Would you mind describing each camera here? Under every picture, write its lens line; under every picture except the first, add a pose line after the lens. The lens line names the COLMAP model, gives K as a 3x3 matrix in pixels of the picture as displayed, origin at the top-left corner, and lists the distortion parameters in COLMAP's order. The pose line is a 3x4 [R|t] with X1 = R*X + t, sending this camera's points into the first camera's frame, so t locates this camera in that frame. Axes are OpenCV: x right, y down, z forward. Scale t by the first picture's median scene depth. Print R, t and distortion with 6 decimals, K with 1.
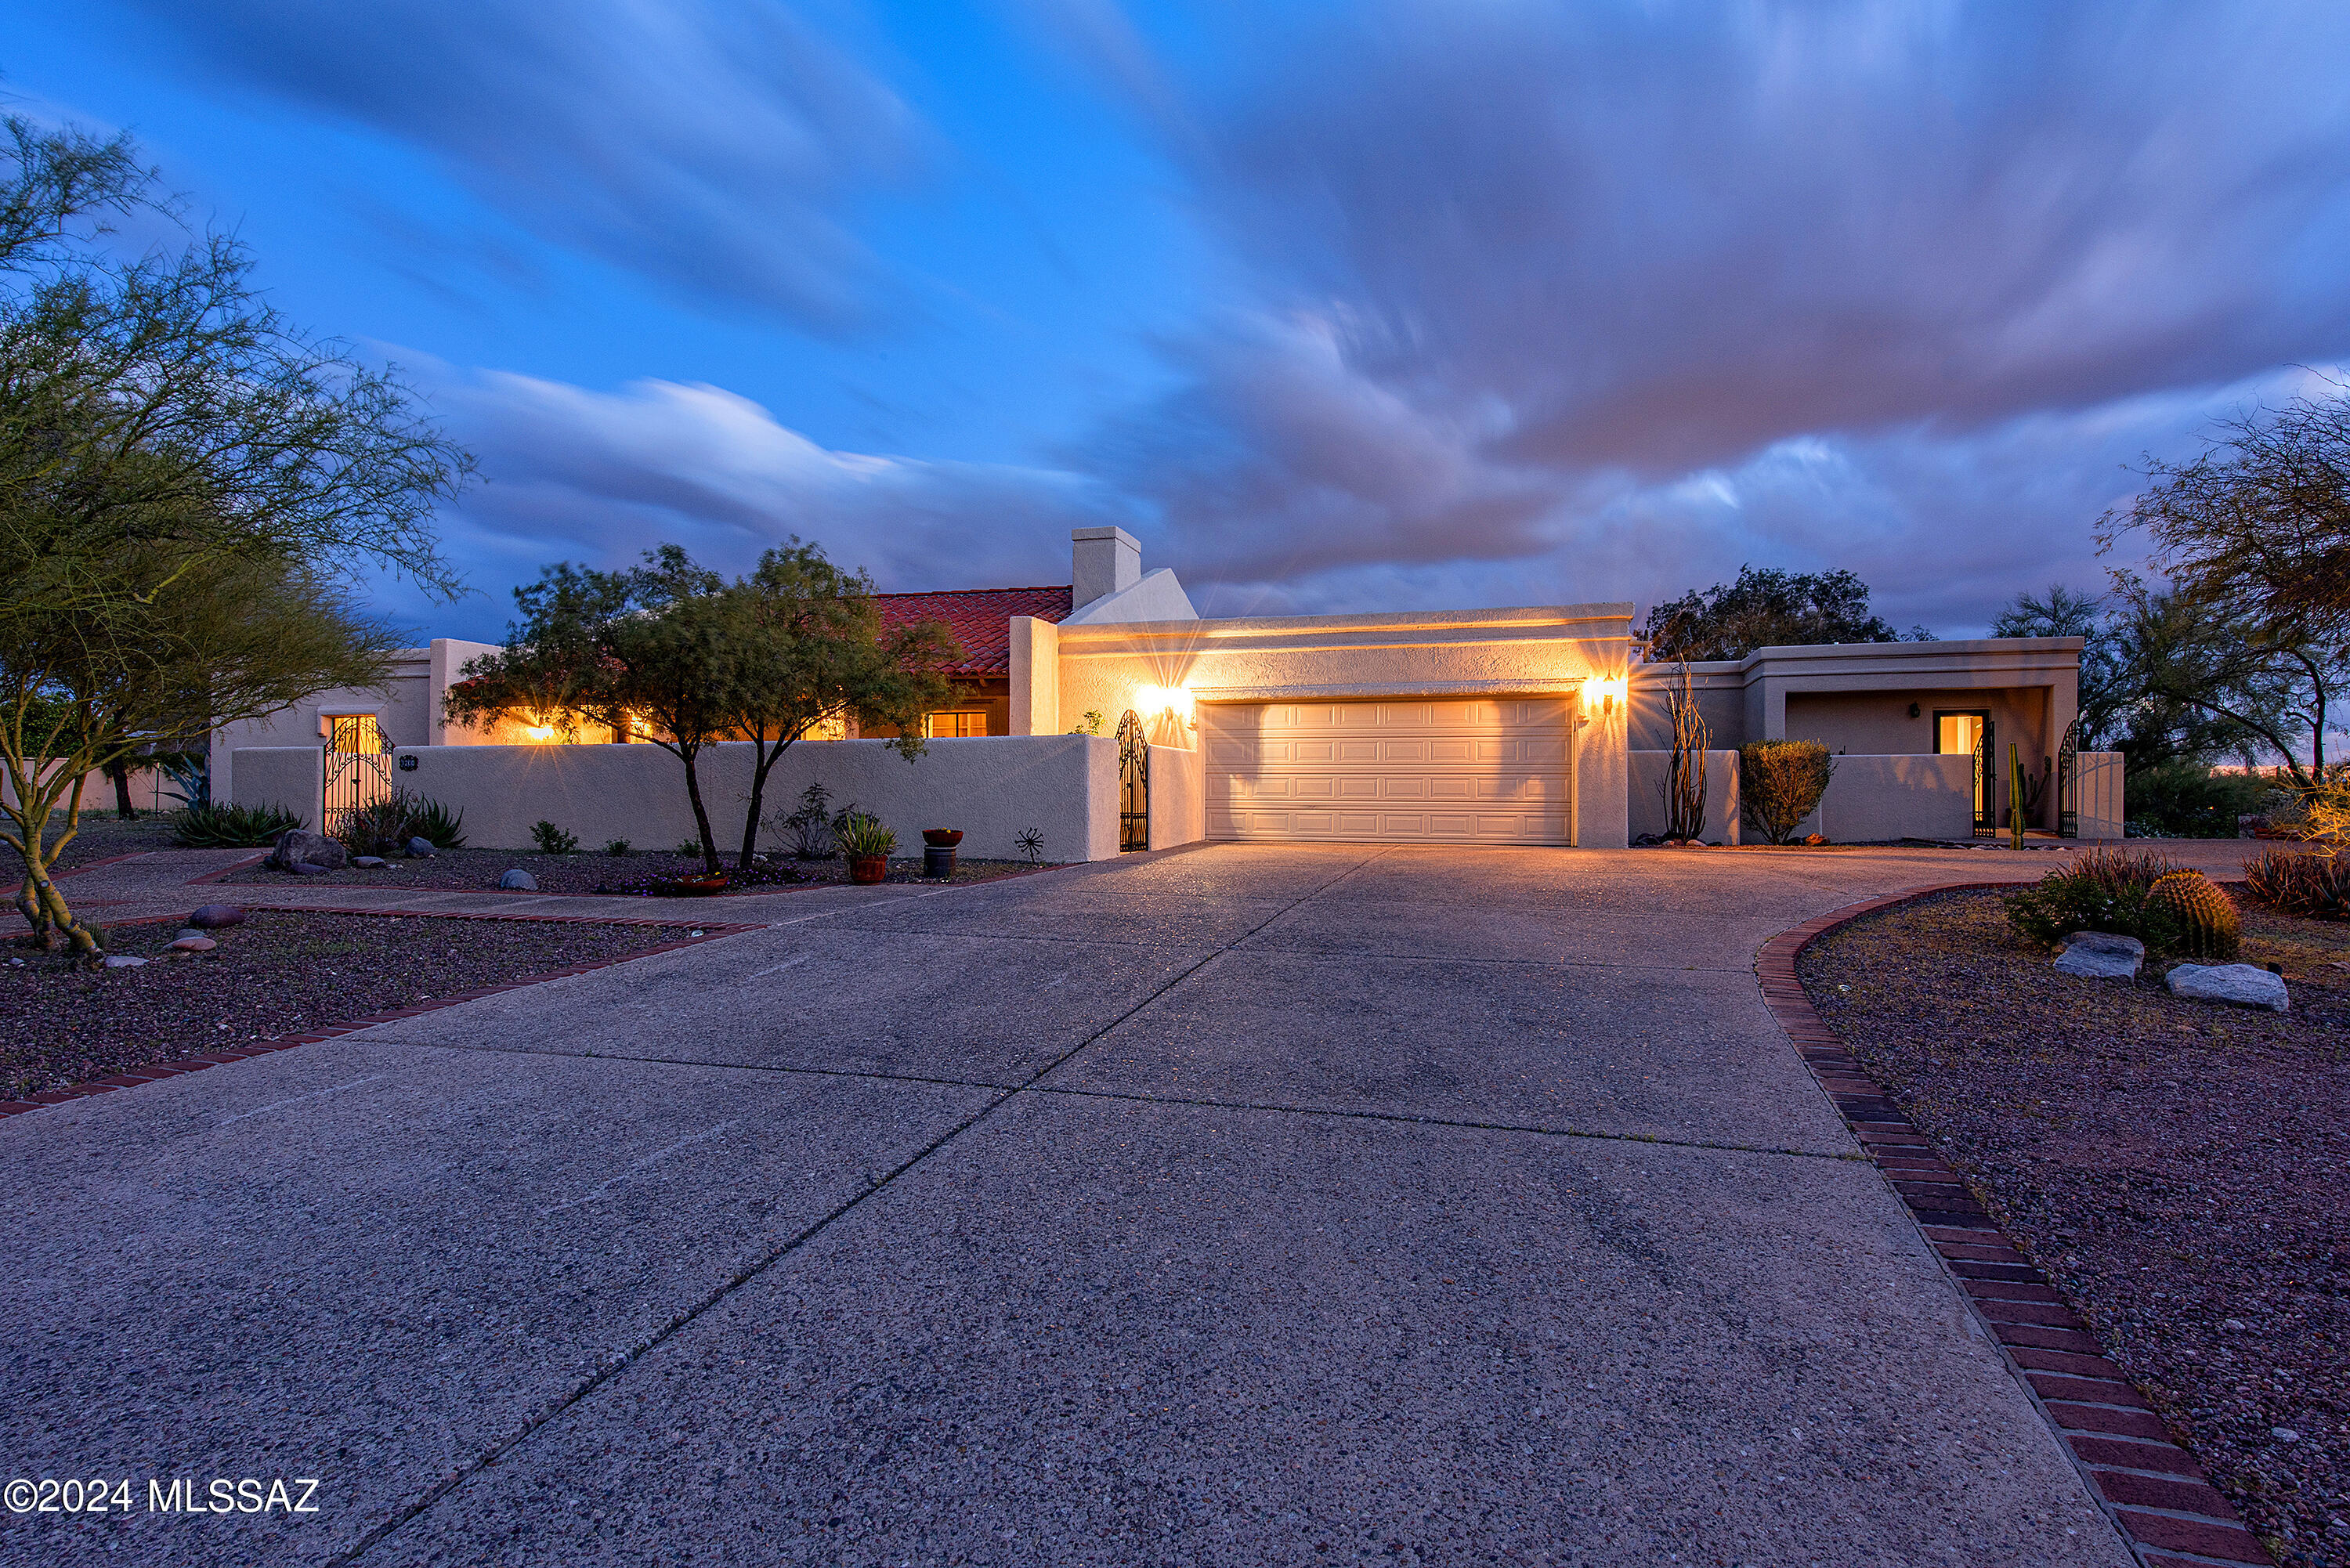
lens RADIAL K [[1238.1, 0, 1175.0], [0, 1238.1, 784.0], [0, 0, 1]] dist [-0.000909, -0.000651]
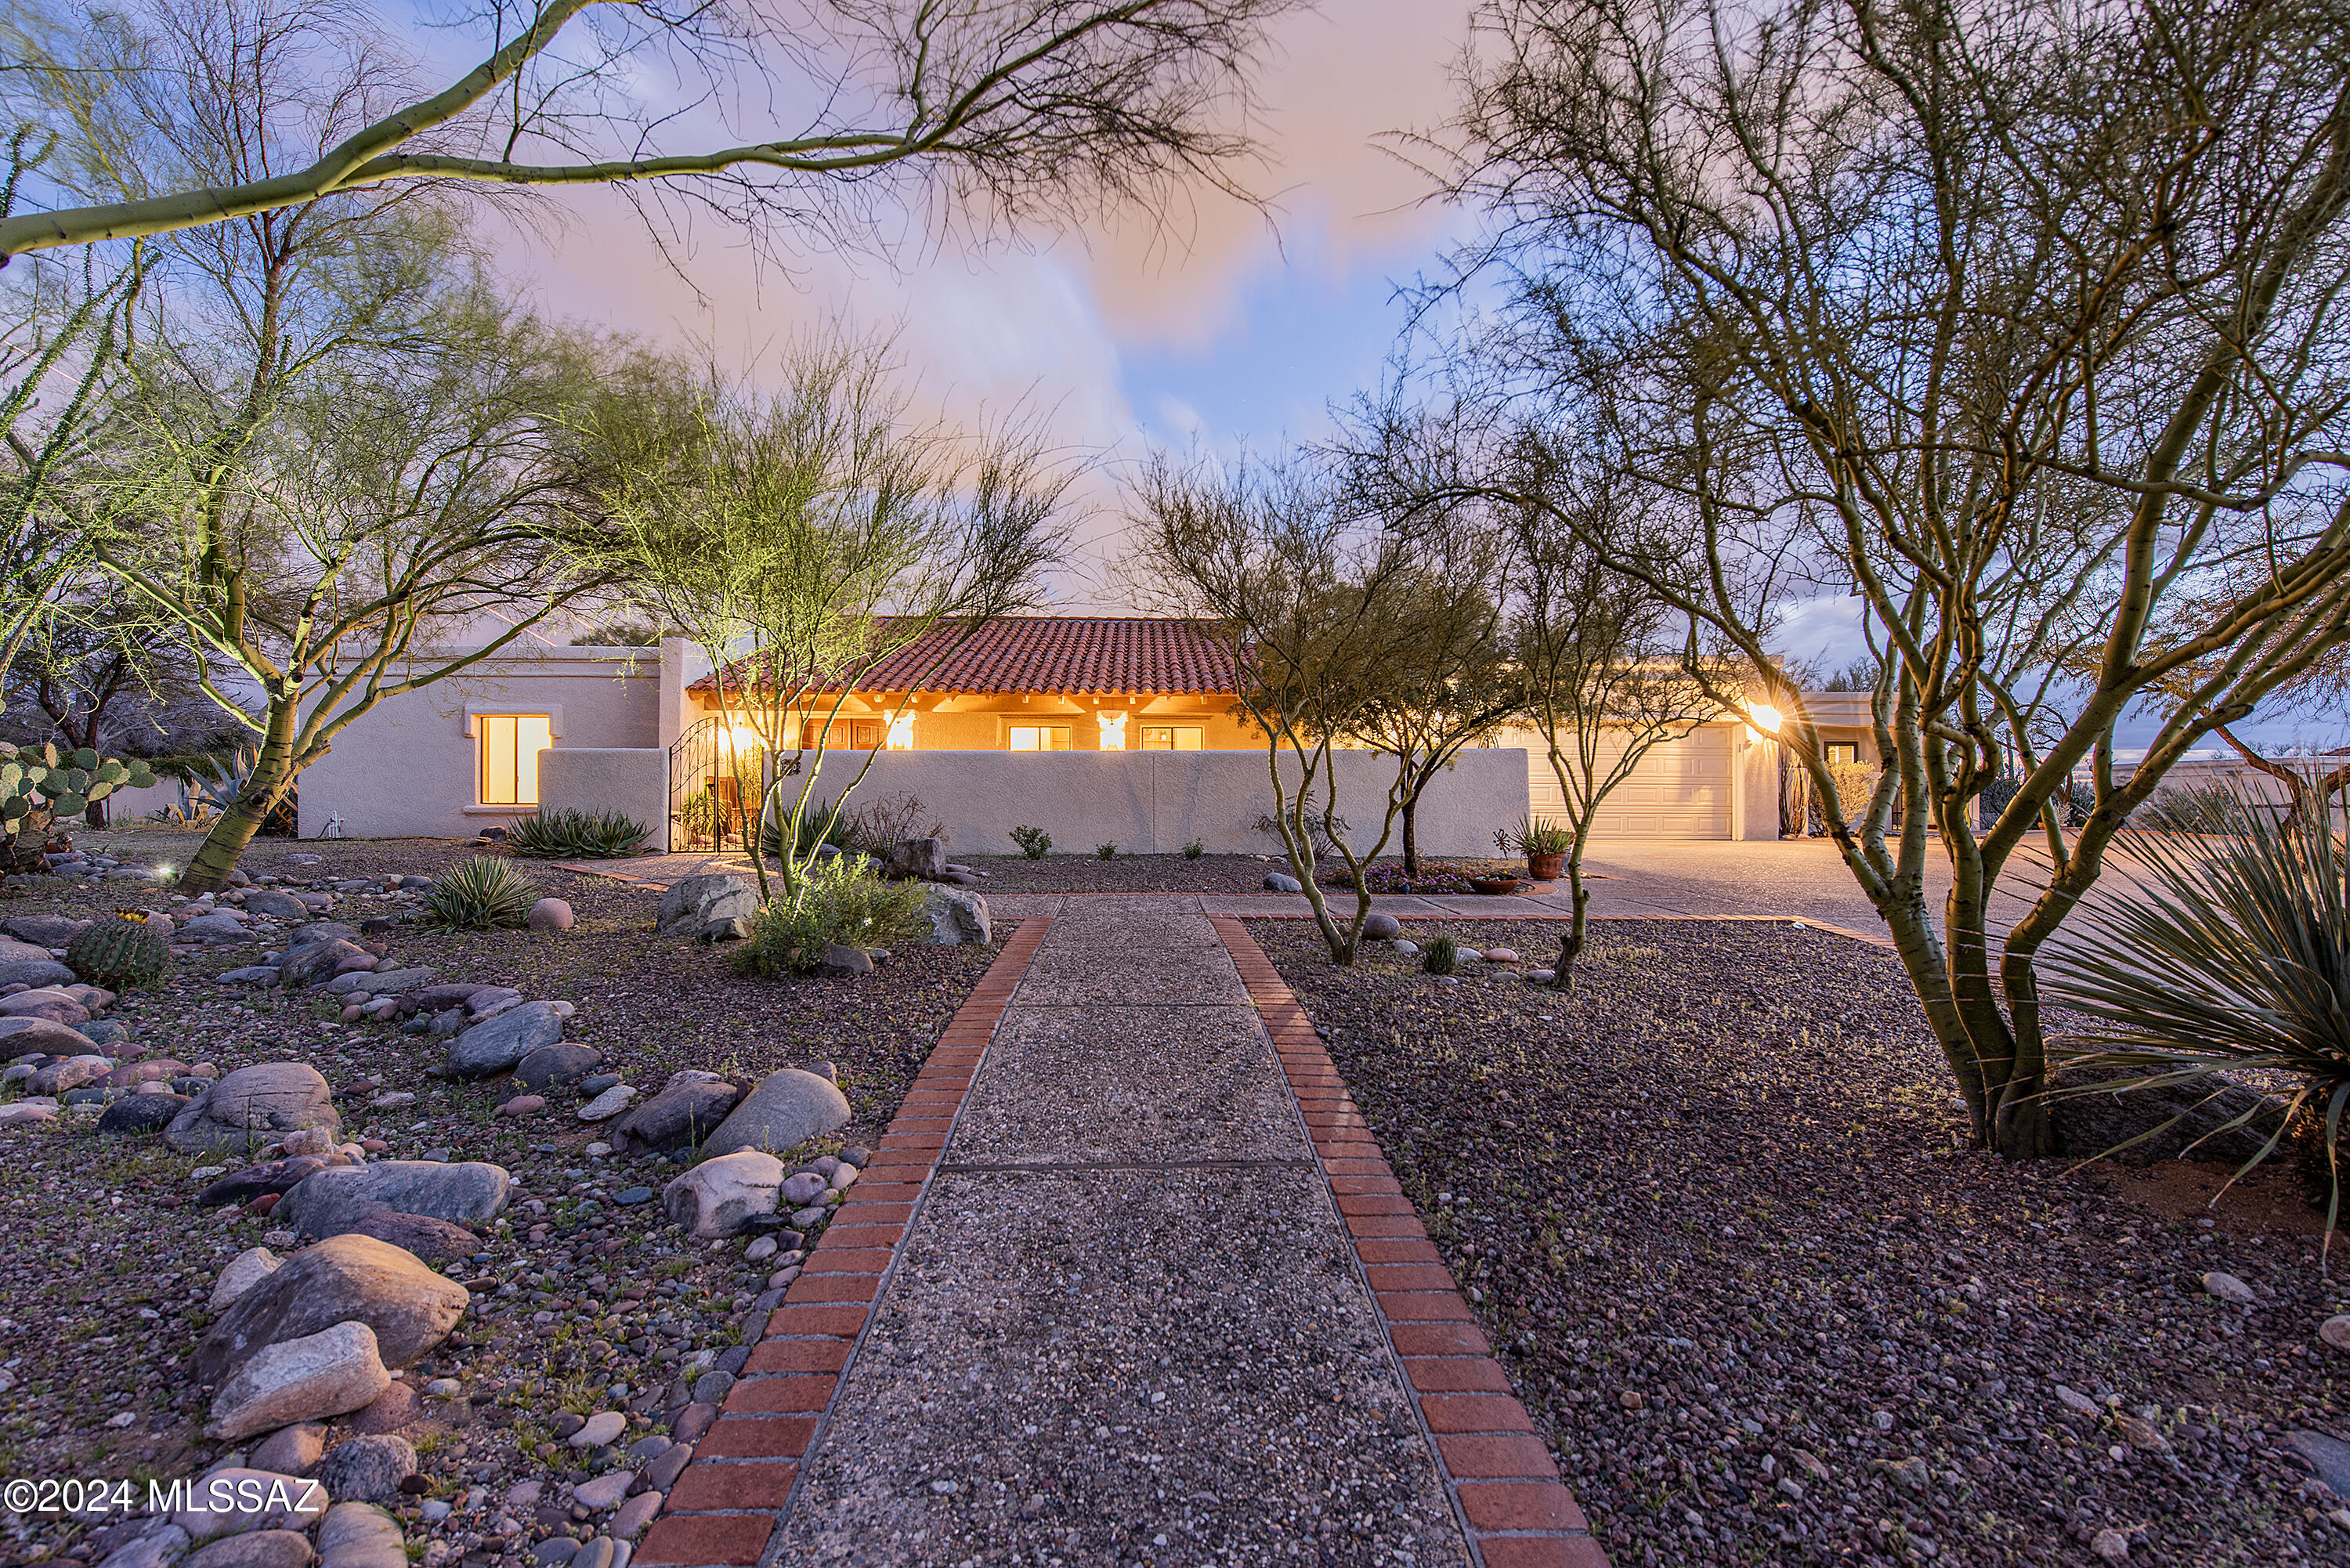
lens RADIAL K [[1023.5, 0, 1175.0], [0, 1023.5, 784.0], [0, 0, 1]] dist [0.001656, 0.000138]
pose [[0.948637, 0.005888, 0.316311, -0.547014], [-0.003408, 0.999959, -0.008393, 0.001950], [-0.316348, 0.006884, 0.948618, 0.145870]]
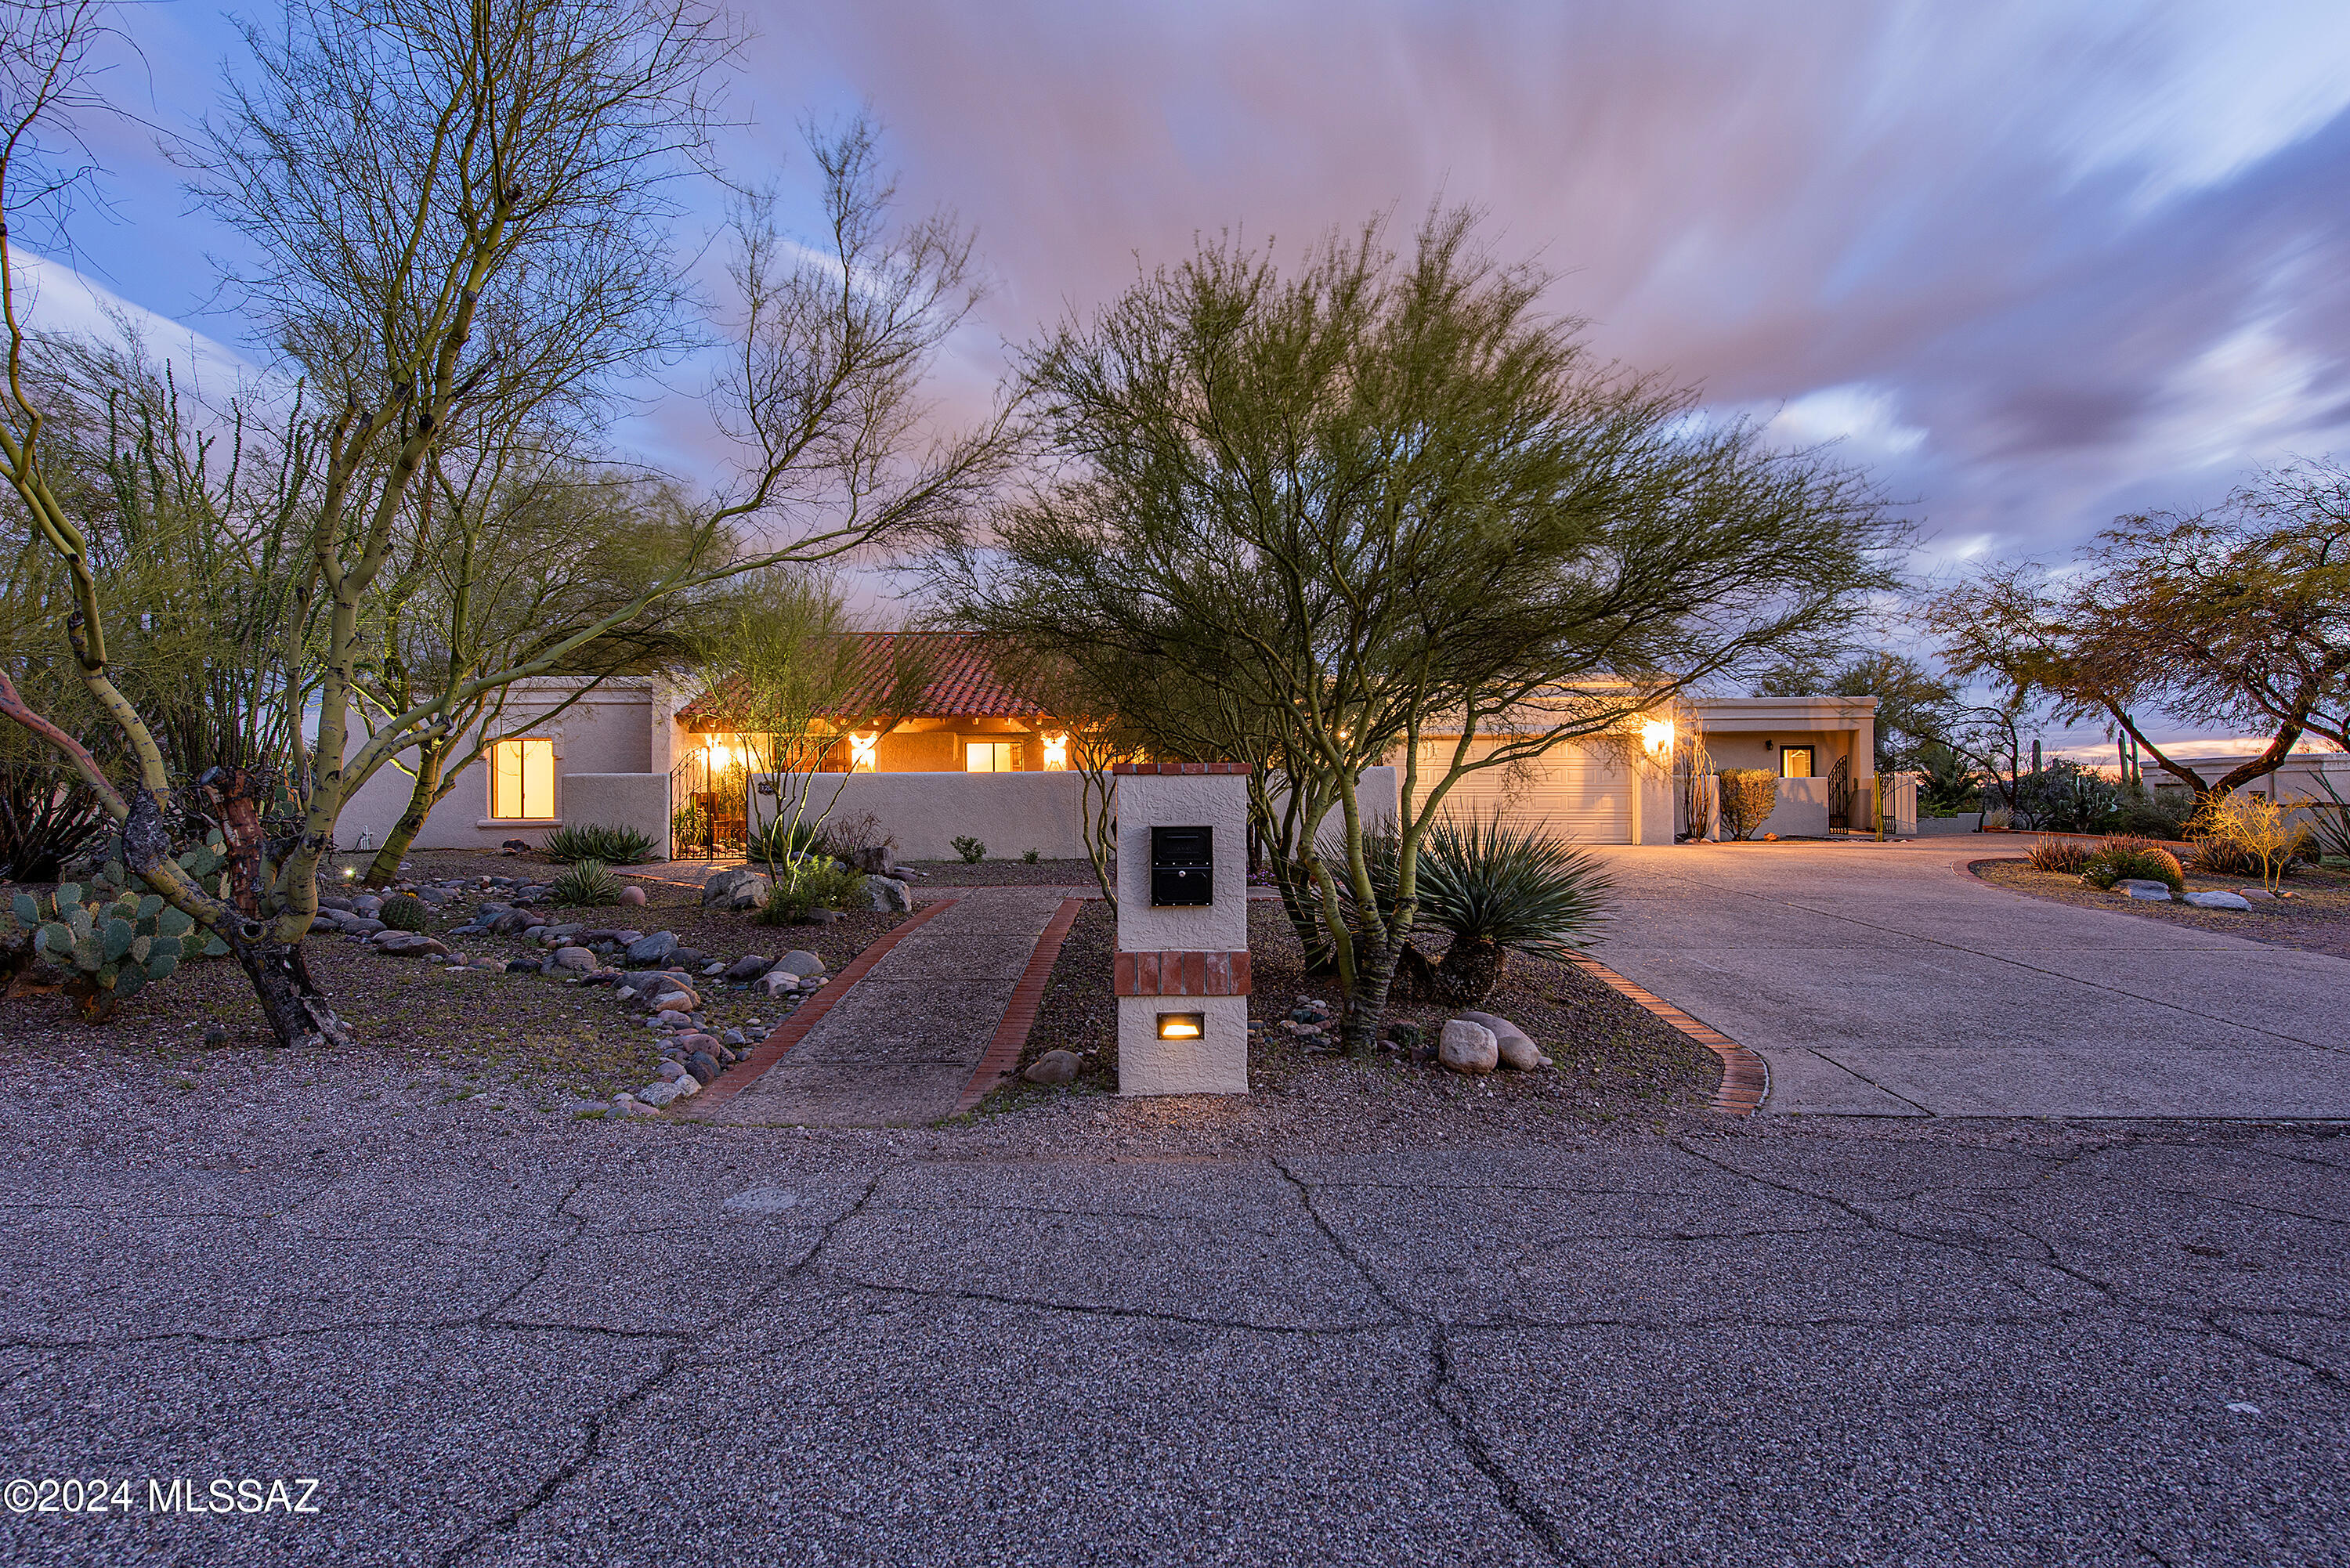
lens RADIAL K [[1238.1, 0, 1175.0], [0, 1238.1, 784.0], [0, 0, 1]] dist [-0.000909, -0.000651]
pose [[0.956306, -0.001980, 0.292361, -0.555005], [0.003743, 0.999978, -0.005471, -0.011715], [-0.292344, 0.006326, 0.956292, -0.187144]]
